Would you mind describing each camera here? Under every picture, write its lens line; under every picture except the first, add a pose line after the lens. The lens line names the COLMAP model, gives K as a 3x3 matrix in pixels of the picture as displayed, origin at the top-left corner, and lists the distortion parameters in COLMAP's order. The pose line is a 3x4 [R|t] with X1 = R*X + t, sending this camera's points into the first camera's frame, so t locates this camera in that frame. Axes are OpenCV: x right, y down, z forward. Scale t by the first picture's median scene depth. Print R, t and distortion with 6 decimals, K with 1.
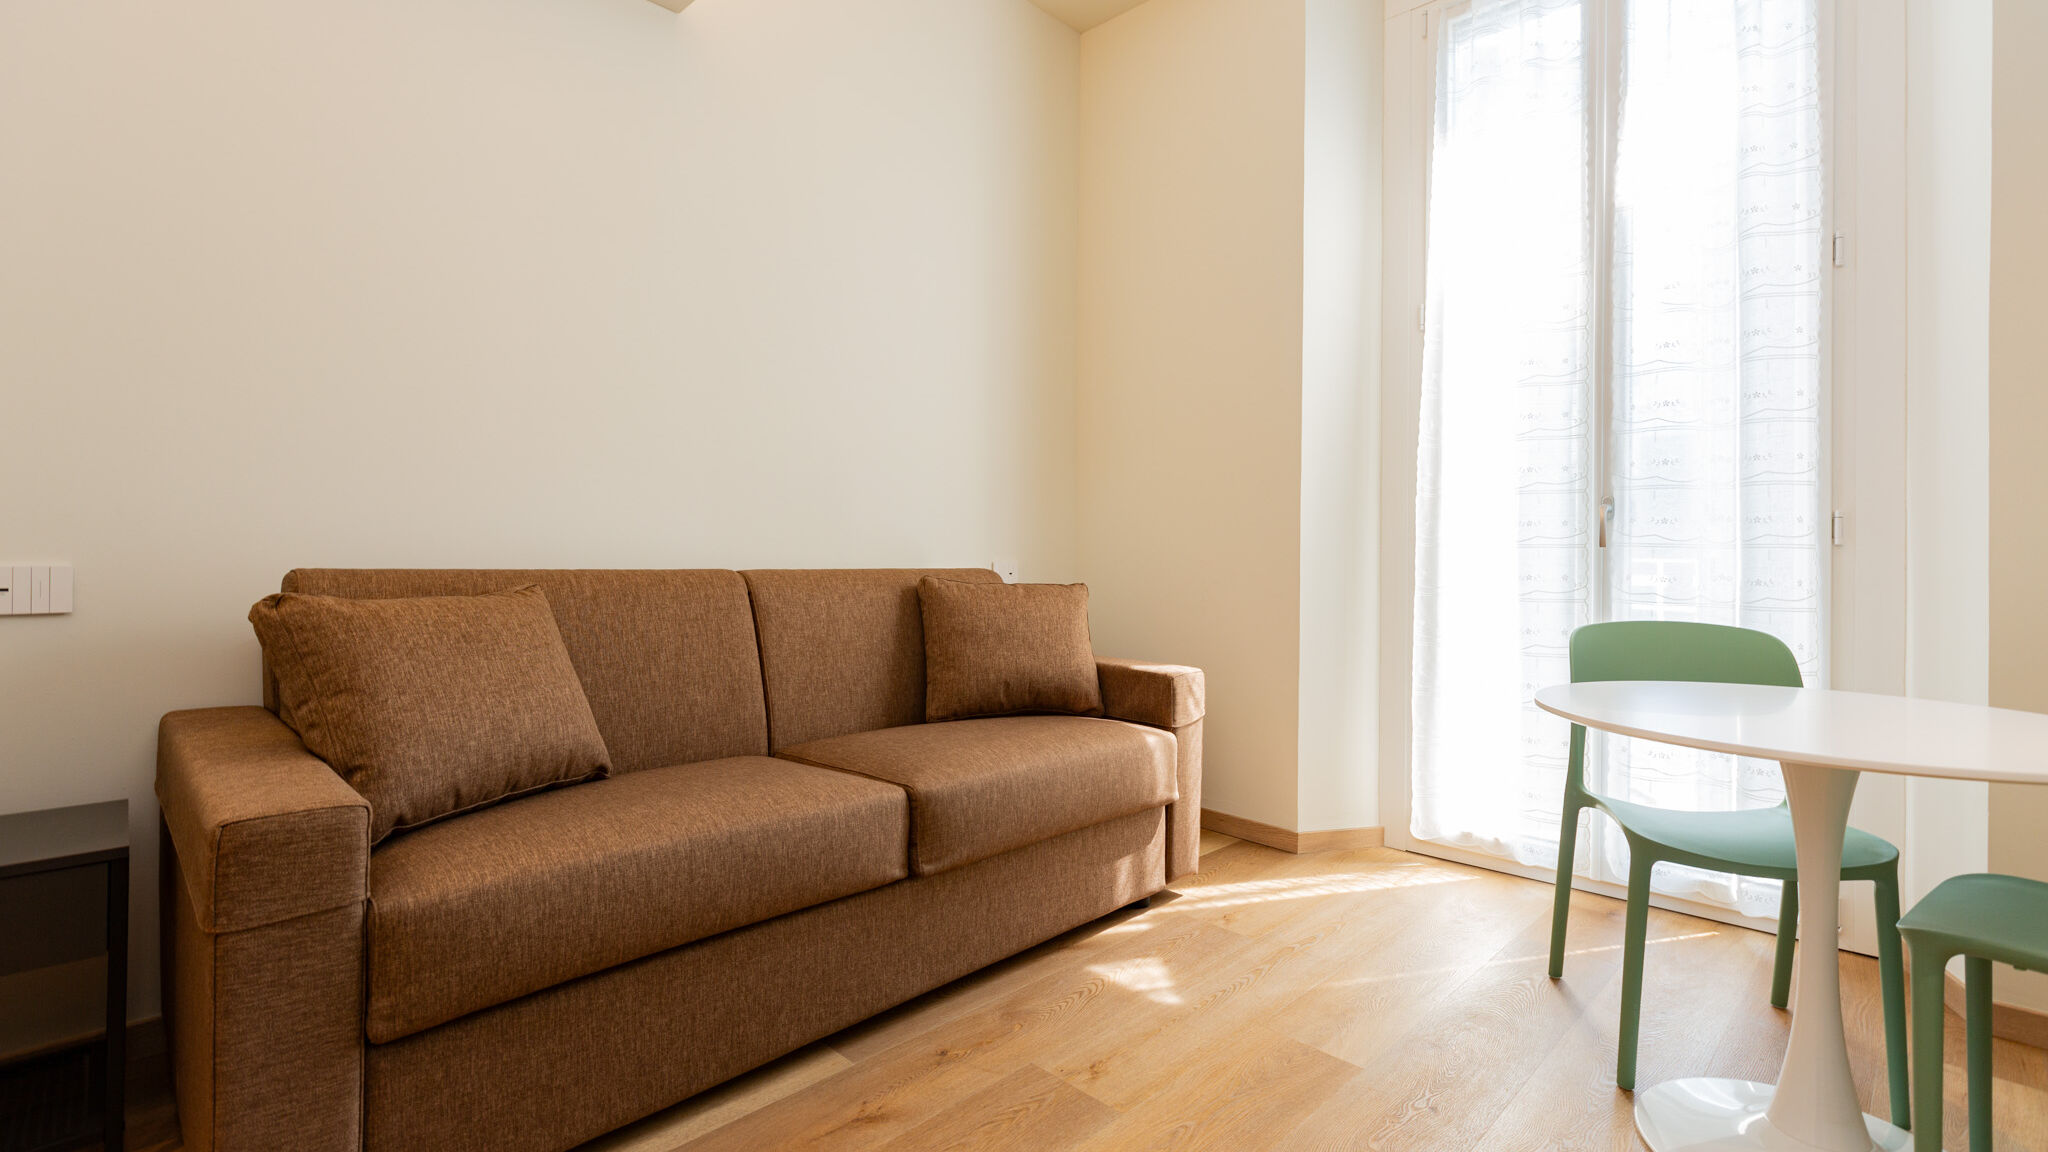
lens RADIAL K [[939.6, 0, 1017.1], [0, 939.6, 545.4], [0, 0, 1]] dist [-0.000589, 0.000033]
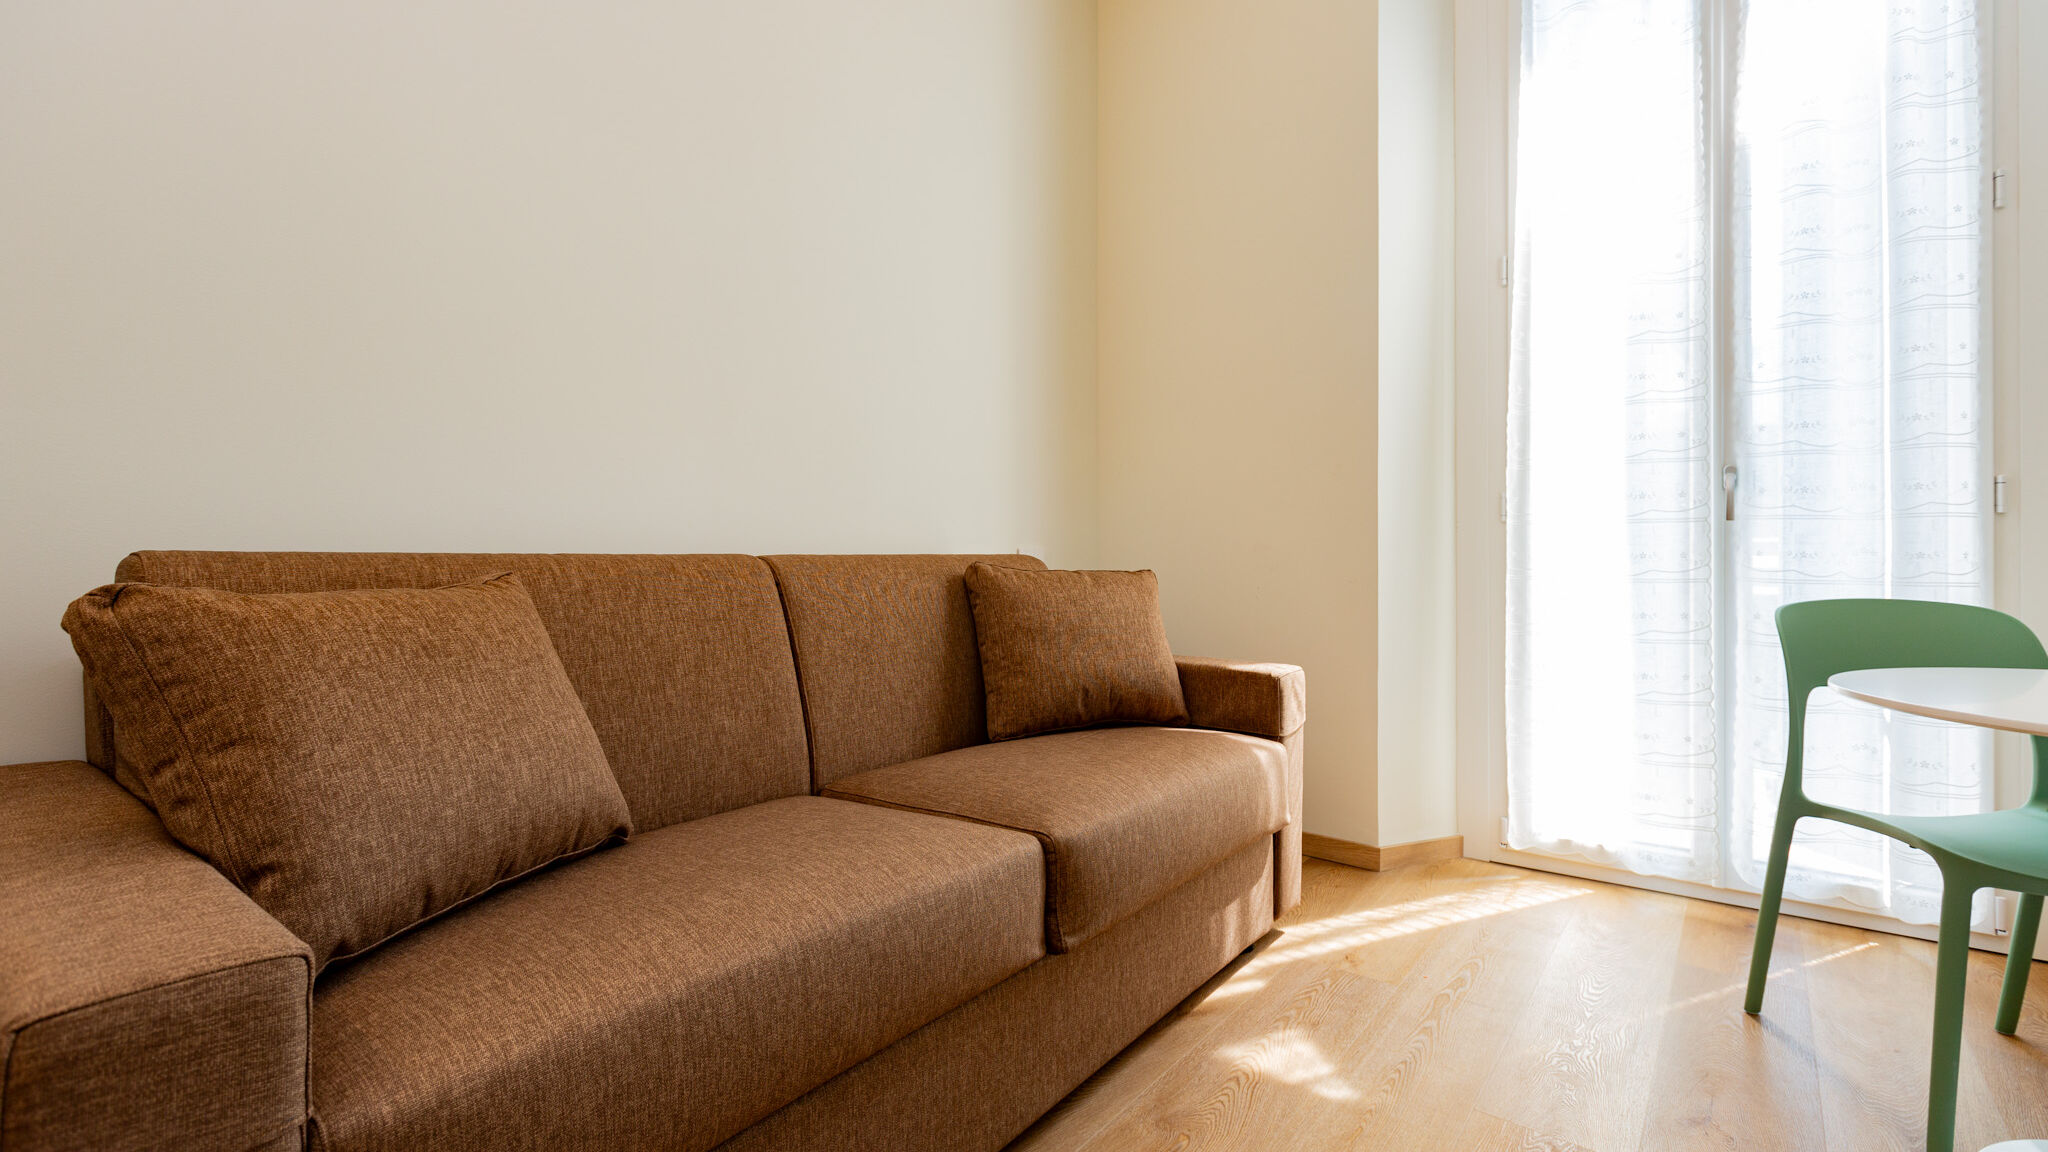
lens RADIAL K [[932.6, 0, 1023.0], [0, 932.6, 548.0], [0, 0, 1]] dist [-0.000503, -0.001115]
pose [[0.992699, -0.010628, 0.120153, -0.195869], [0.010289, 0.999941, 0.003438, 0.022581], [-0.120182, -0.002177, 0.992749, 0.235087]]
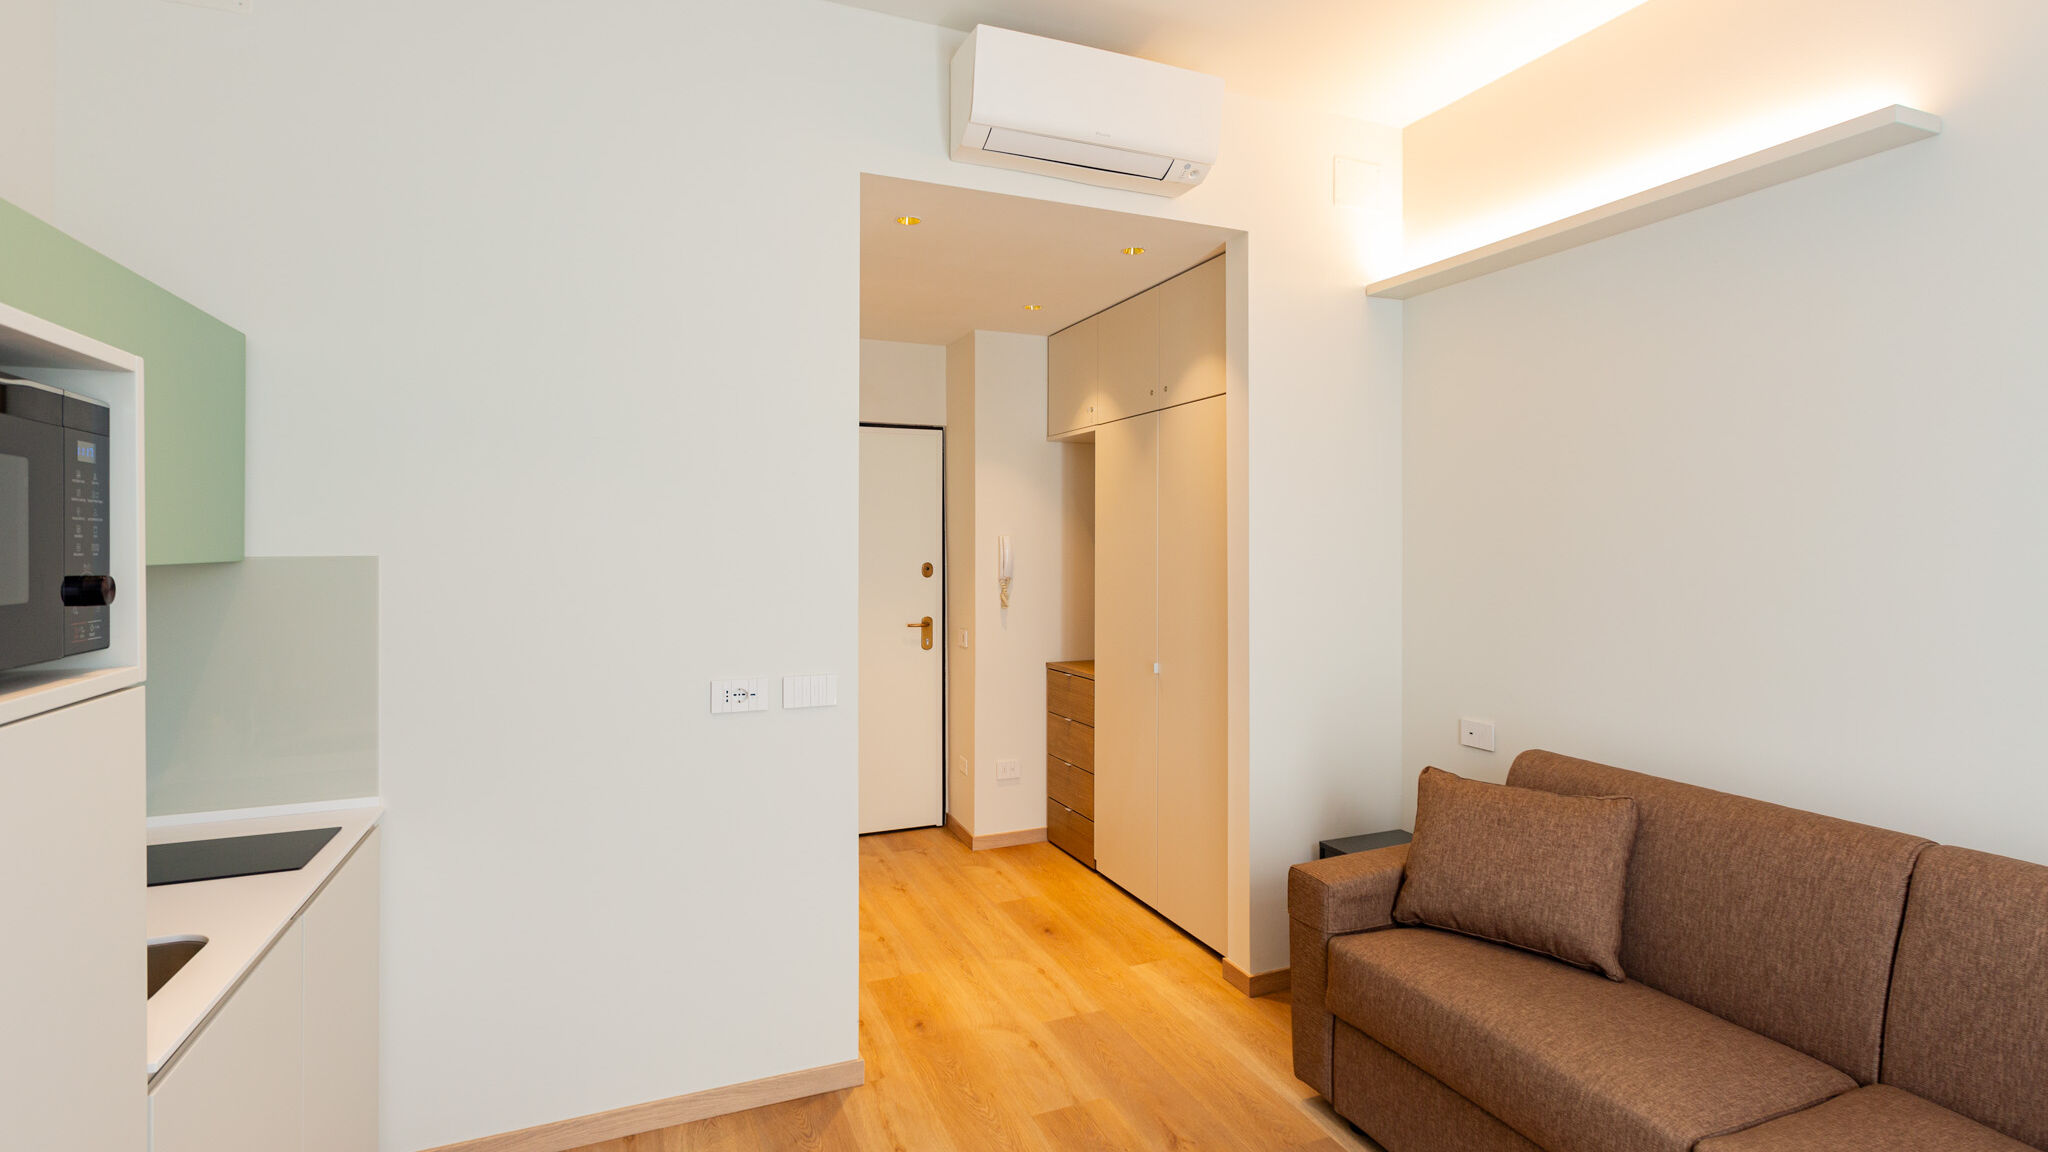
lens RADIAL K [[939.6, 0, 1017.1], [0, 939.6, 545.4], [0, 0, 1]] dist [-0.000589, 0.000033]
pose [[-0.383563, -0.013638, -0.923414, 0.815664], [0.000298, 0.999889, -0.014891, -0.239446], [0.923515, -0.005987, -0.383516, 0.683447]]
